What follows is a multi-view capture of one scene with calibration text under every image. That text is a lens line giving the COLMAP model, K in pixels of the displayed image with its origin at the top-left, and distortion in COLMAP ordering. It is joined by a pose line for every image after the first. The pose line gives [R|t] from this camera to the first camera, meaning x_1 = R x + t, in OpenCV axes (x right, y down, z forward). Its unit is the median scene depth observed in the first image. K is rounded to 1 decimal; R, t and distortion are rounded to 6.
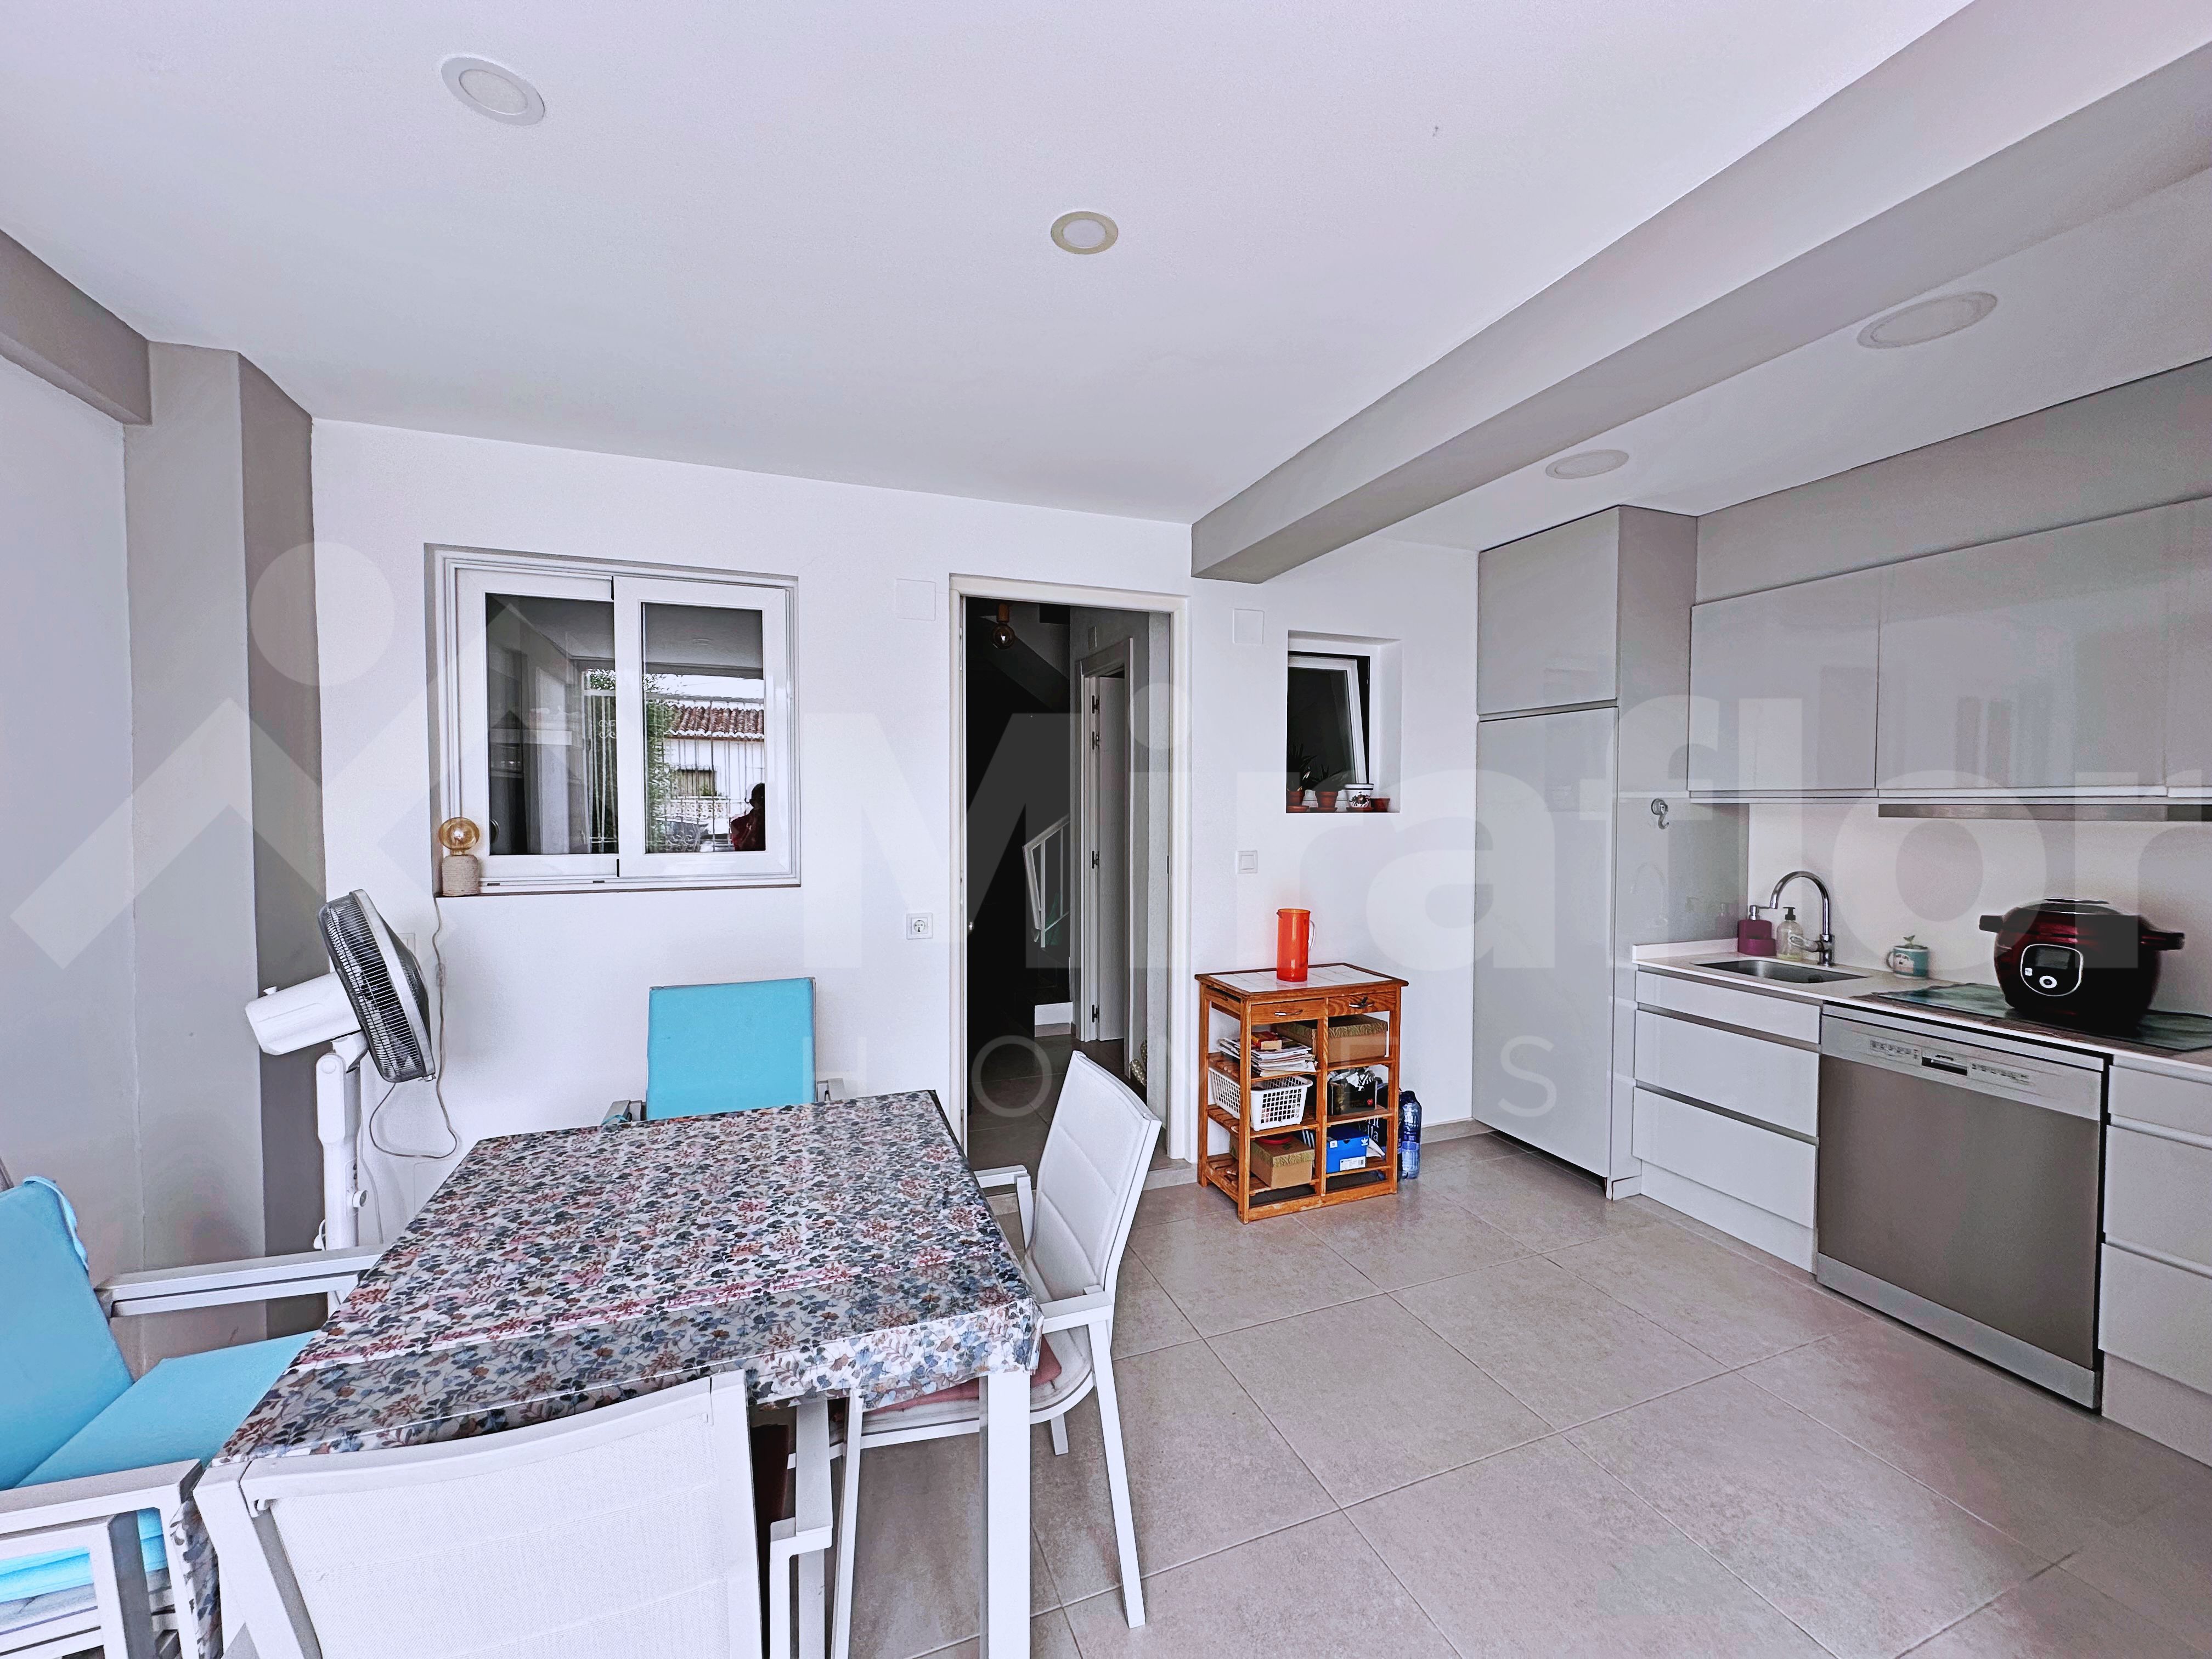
lens RADIAL K [[884.4, 0, 1104.4], [0, 884.4, 830.8], [0, 0, 1]] dist [-0.002606, 0.000320]
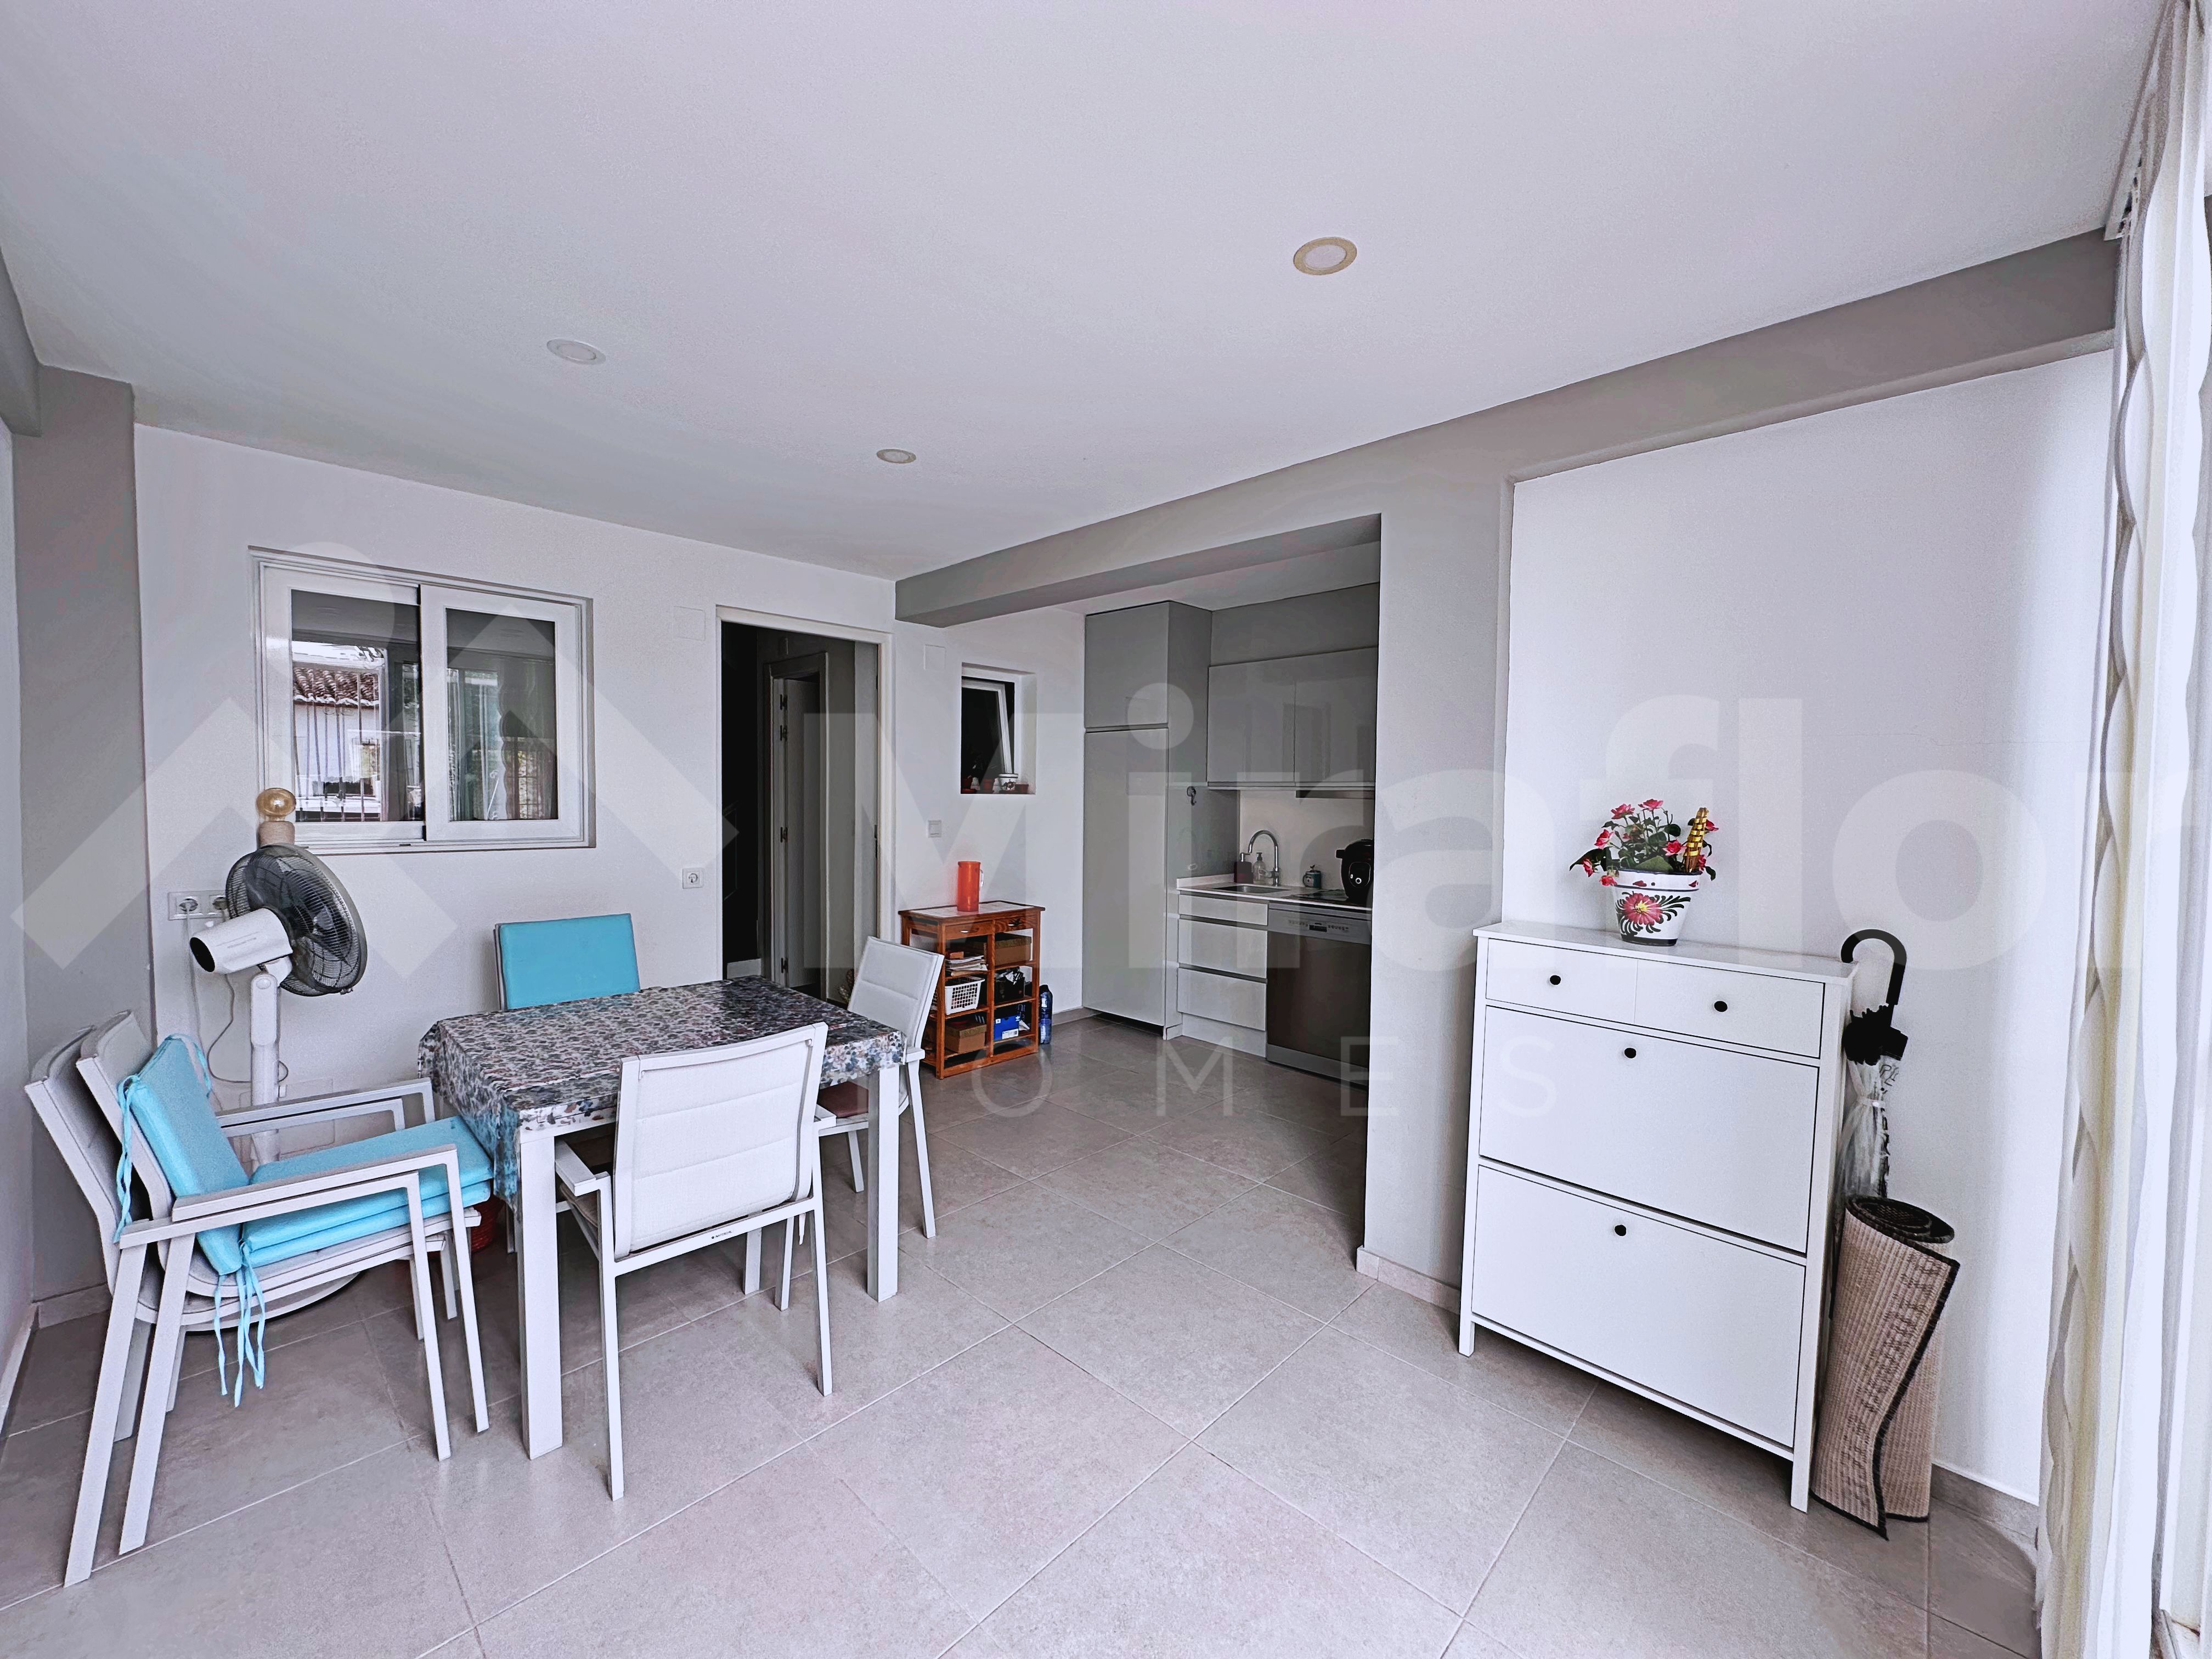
lens RADIAL K [[884.4, 0, 1103.4], [0, 884.4, 827.4], [0, 0, 1]] dist [-0.002606, 0.000320]
pose [[0.903868, -0.008140, 0.427734, -0.206205], [0.005023, 0.999952, 0.008416, 0.025193], [-0.427782, -0.005459, 0.903866, -0.390424]]
